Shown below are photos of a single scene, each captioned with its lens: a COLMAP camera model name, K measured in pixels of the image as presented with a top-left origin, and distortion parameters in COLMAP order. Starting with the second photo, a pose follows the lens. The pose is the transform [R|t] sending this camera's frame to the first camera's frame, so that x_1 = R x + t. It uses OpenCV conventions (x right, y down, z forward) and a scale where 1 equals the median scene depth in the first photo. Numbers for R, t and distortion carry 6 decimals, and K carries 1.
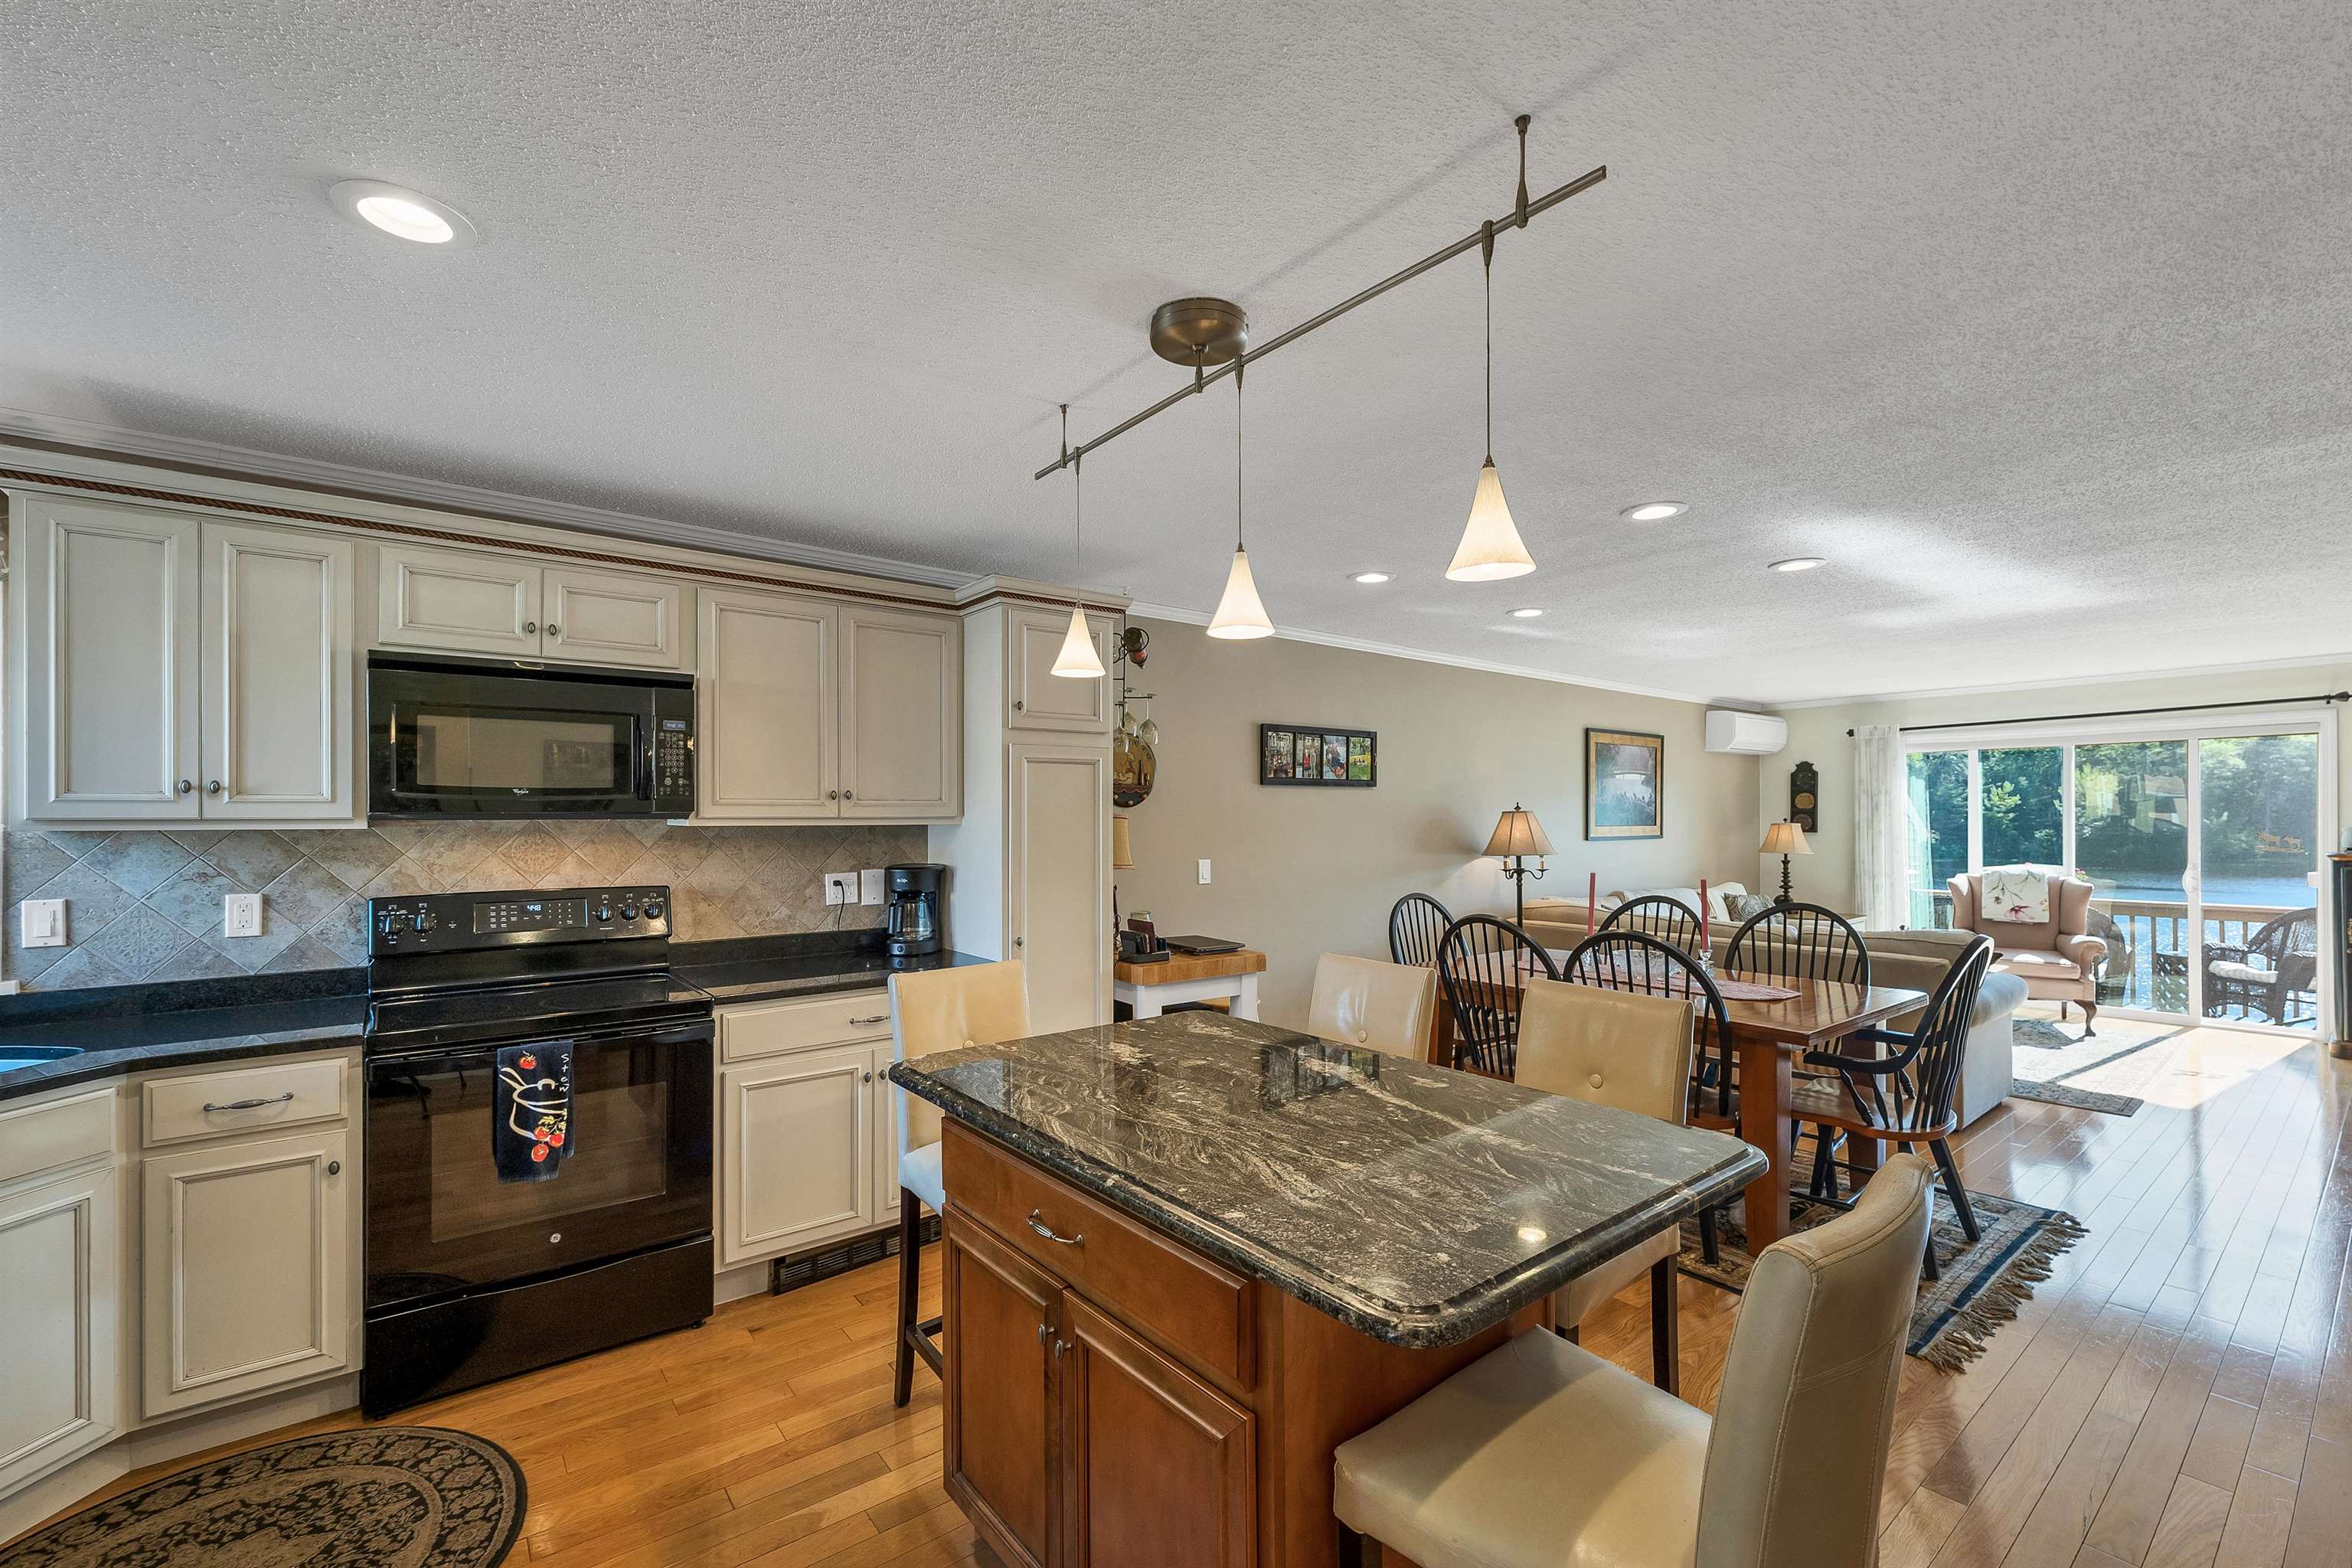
lens RADIAL K [[987.9, 0, 1180.4], [0, 987.9, 811.7], [0, 0, 1]] dist [0.002058, 0.000291]
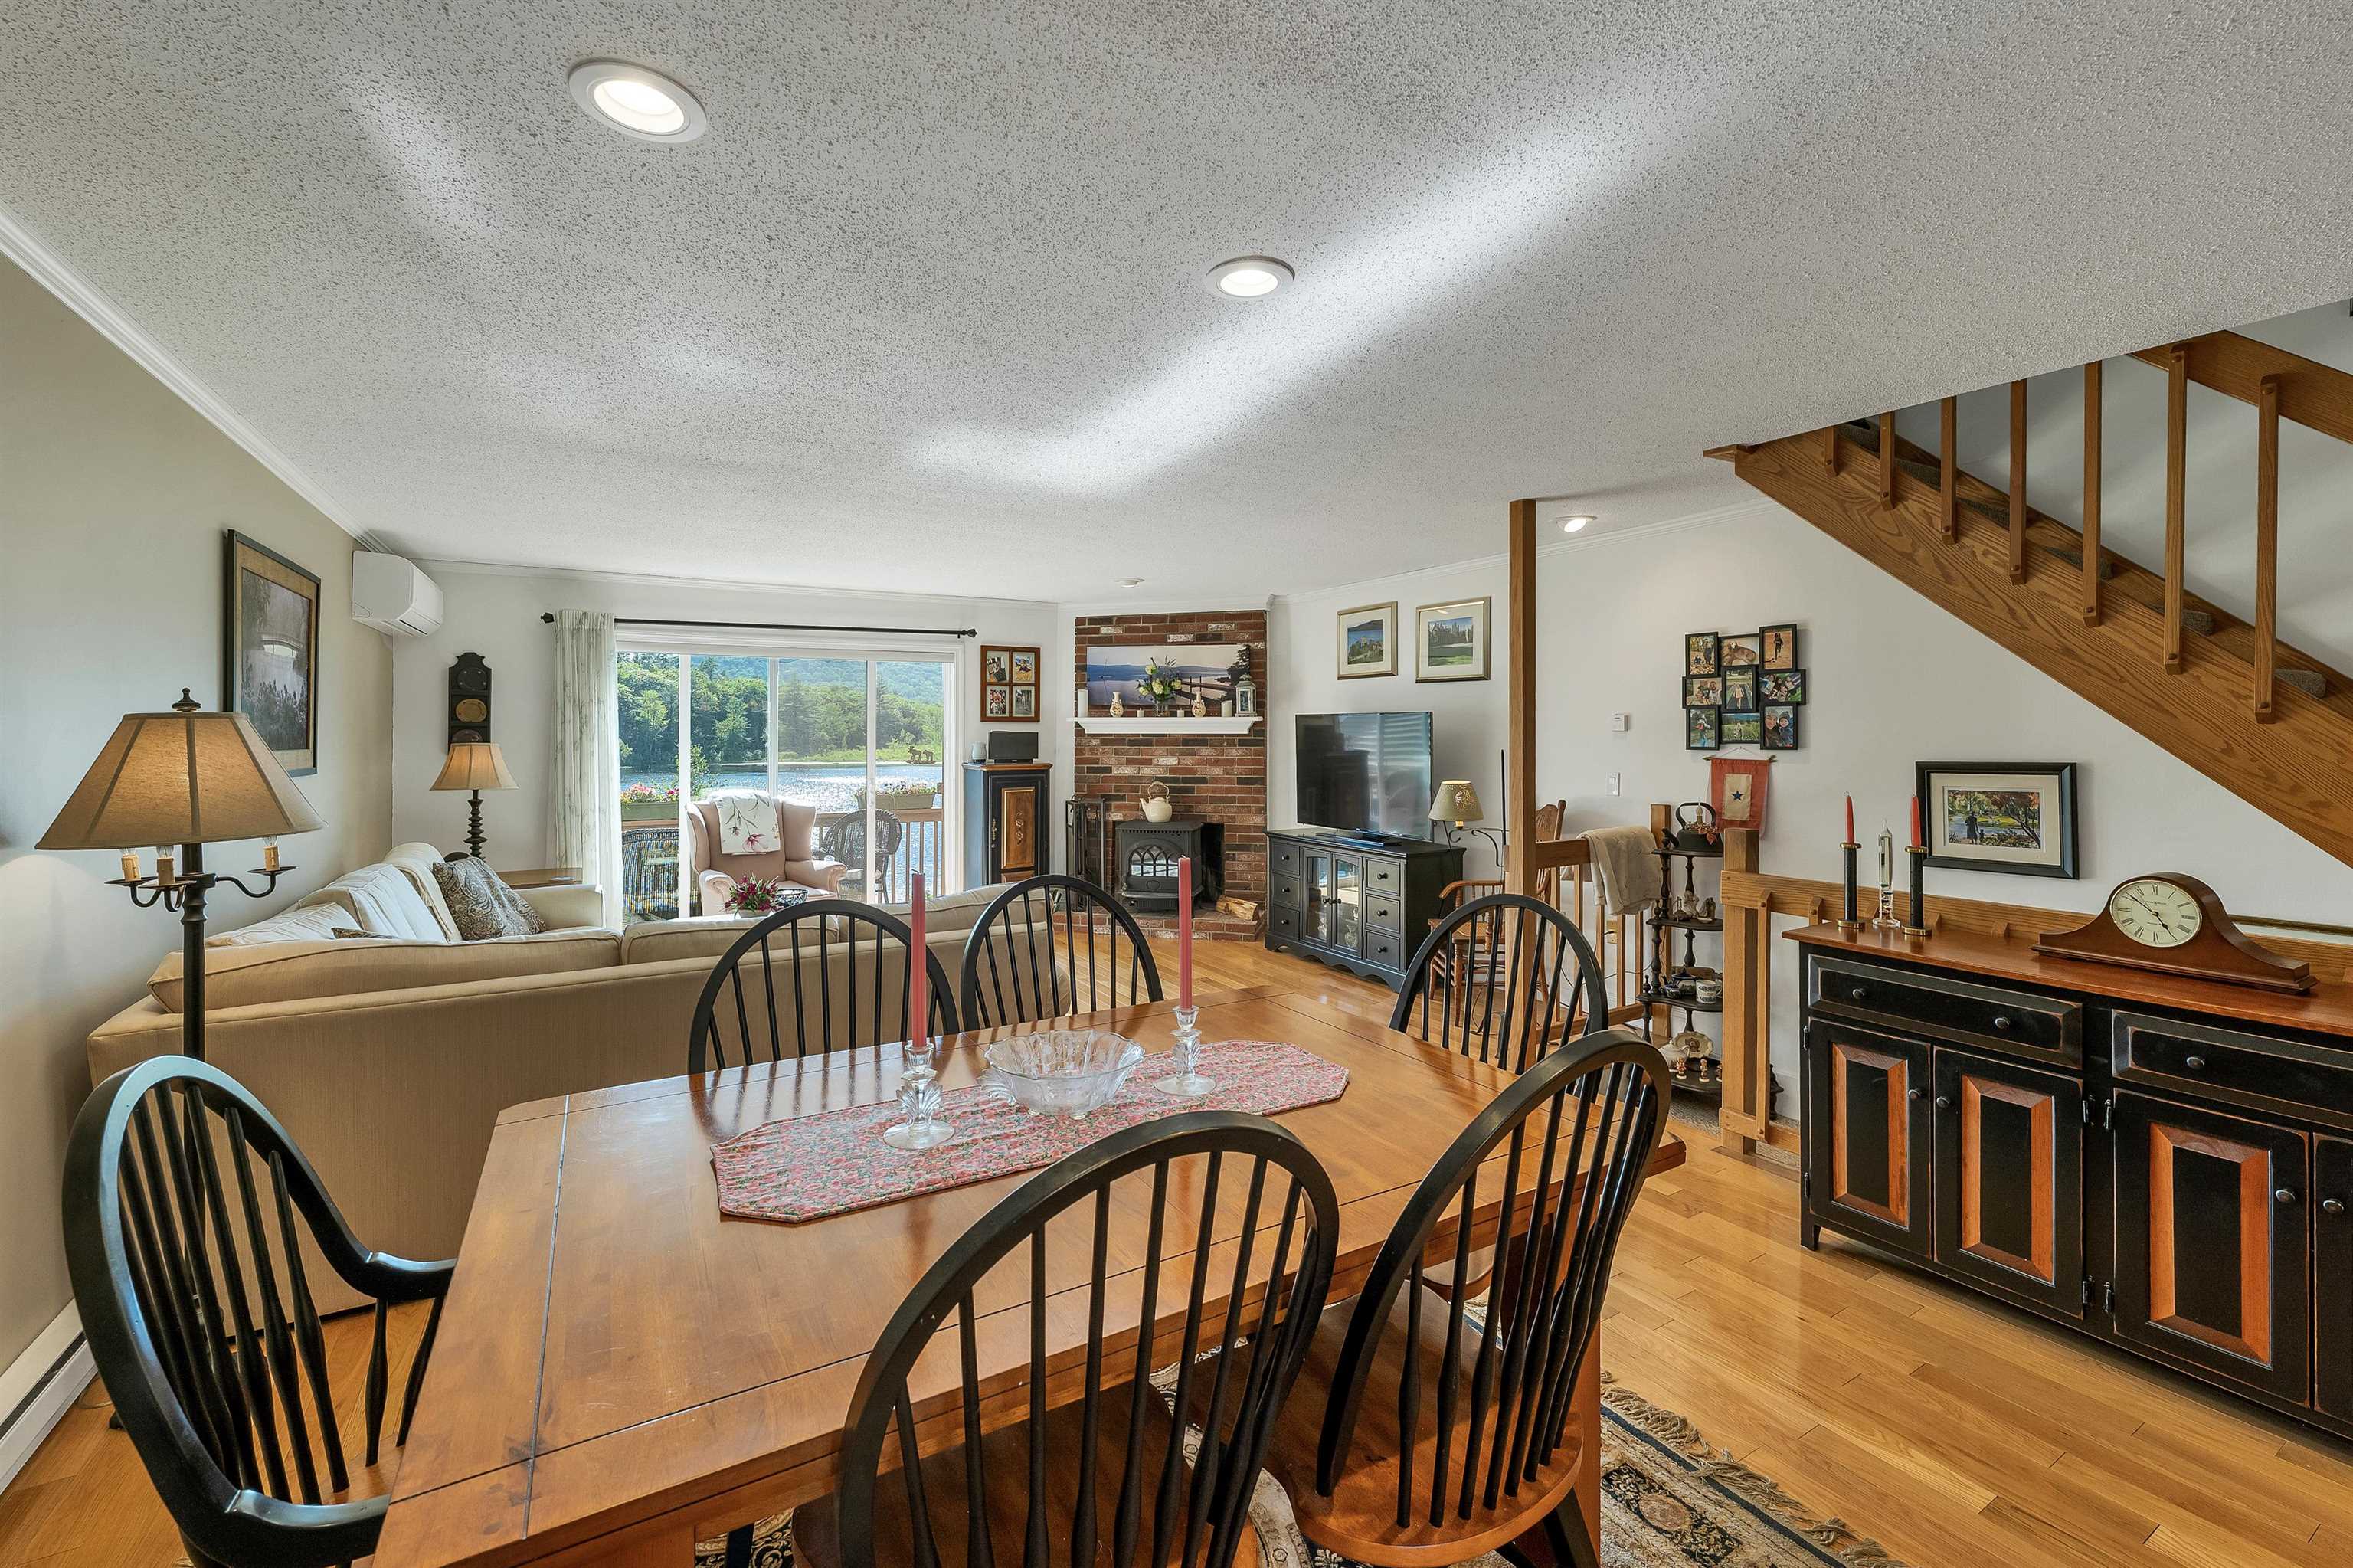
lens RADIAL K [[976.4, 0, 1181.6], [0, 976.4, 731.5], [0, 0, 1]] dist [-0.000731, -0.000007]
pose [[0.131218, 0.004218, 0.991345, 0.035916], [-0.004704, 0.999982, -0.003632, 0.004398], [-0.991342, -0.004187, 0.131235, 0.518590]]
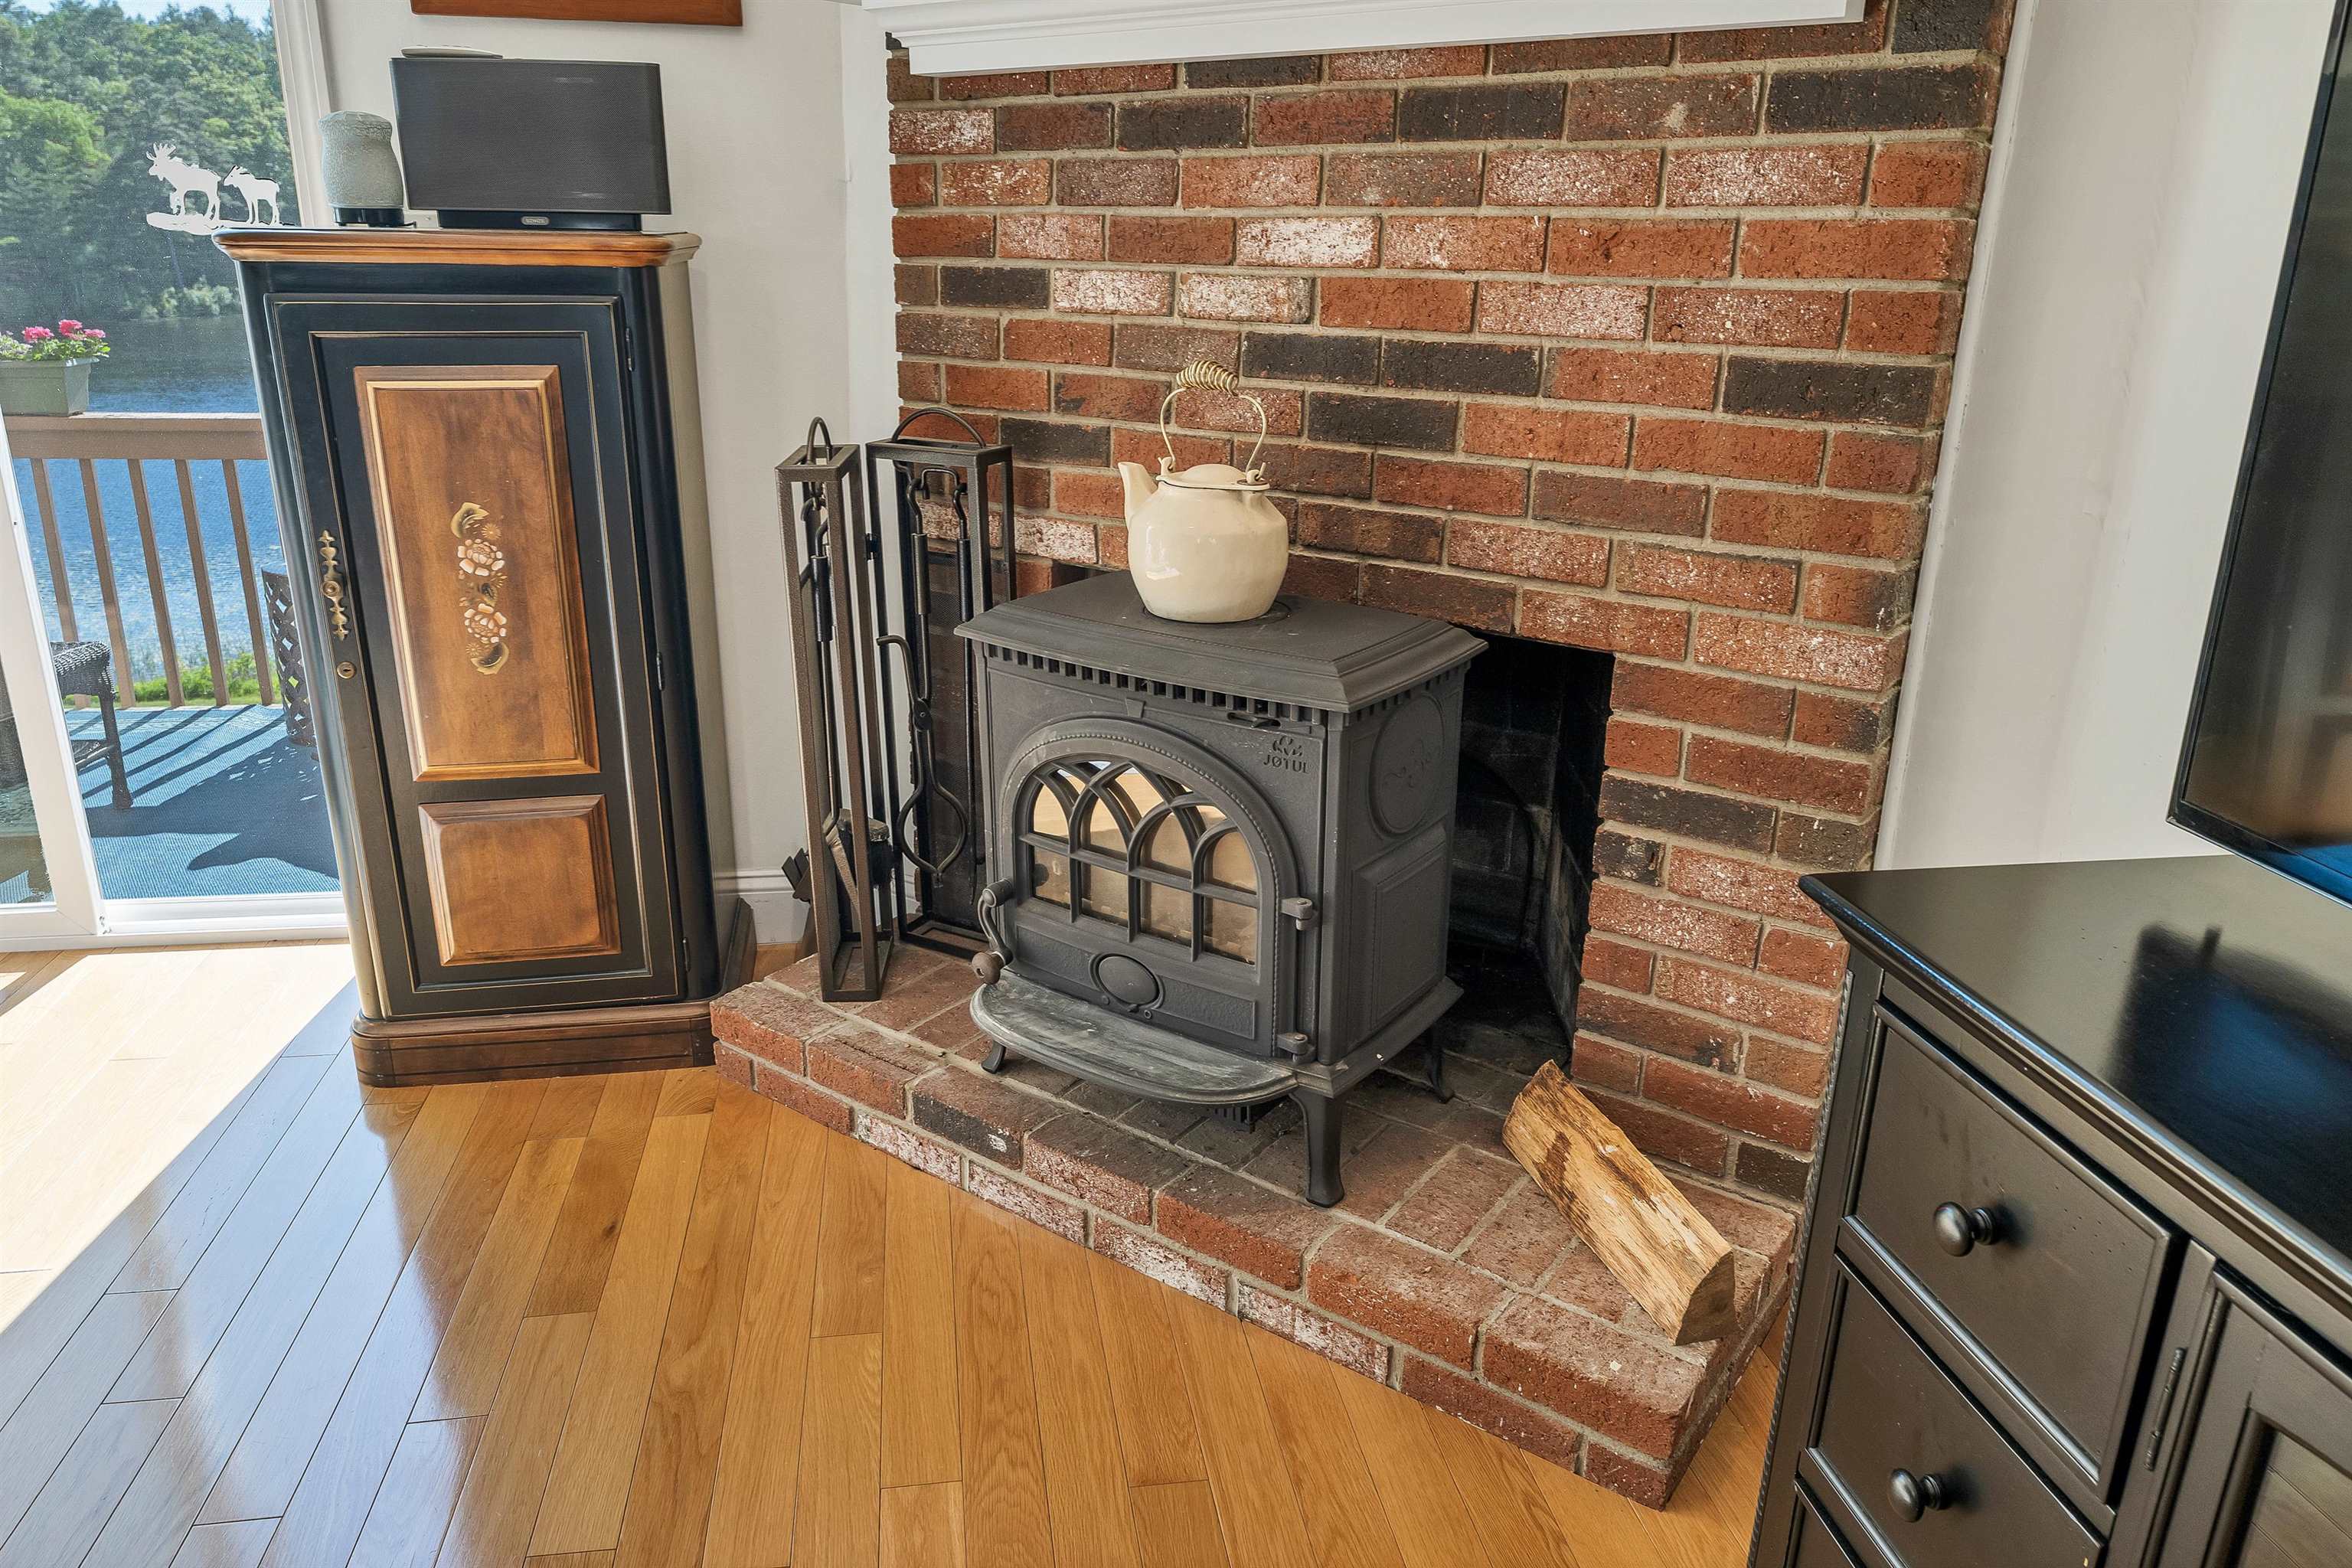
lens RADIAL K [[1587.8, 0, 1176.0], [0, 1587.8, 784.0], [0, 0, 1]] dist [0.007465, 0.001876]
pose [[0.487811, -0.268062, 0.830773, 0.803185], [-0.023724, 0.947262, 0.319579, 0.034511], [-0.872627, -0.175603, 0.455725, 0.547464]]
